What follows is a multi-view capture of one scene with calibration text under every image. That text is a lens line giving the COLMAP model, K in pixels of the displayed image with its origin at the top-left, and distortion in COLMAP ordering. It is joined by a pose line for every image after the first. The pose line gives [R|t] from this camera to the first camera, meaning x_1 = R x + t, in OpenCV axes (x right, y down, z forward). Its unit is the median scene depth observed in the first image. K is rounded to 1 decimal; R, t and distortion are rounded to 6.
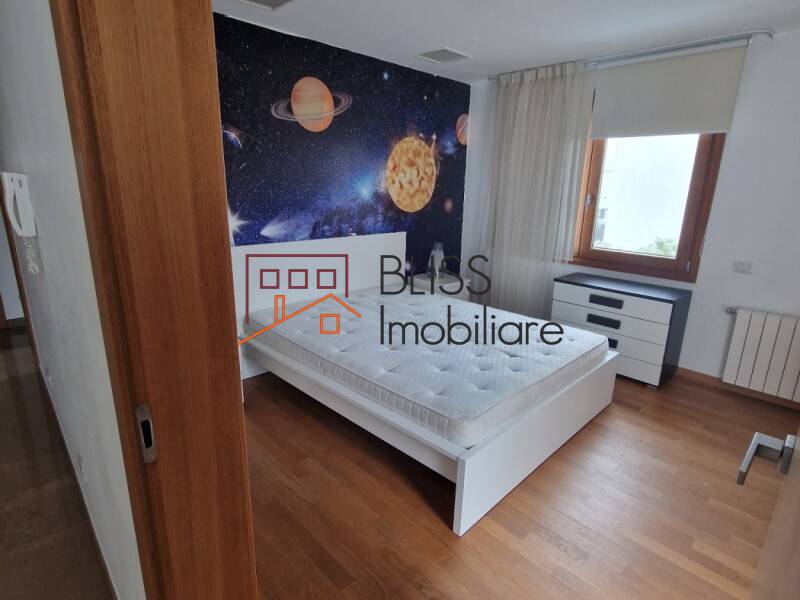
lens RADIAL K [[437.9, 0, 400.1], [0, 437.9, 297.0], [0, 0, 1]] dist [-0.003037, -0.000632]
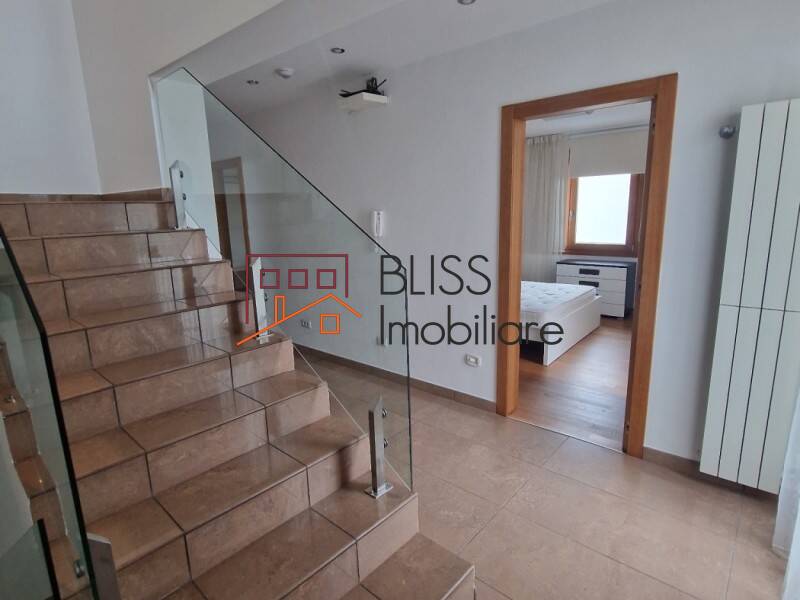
lens RADIAL K [[437.9, 0, 400.6], [0, 437.9, 301.0], [0, 0, 1]] dist [-0.003037, -0.000632]
pose [[0.993102, -0.078127, 0.087433, -0.392413], [0.082314, 0.995574, -0.045354, 0.131197], [-0.083503, 0.052239, 0.995137, -0.592289]]
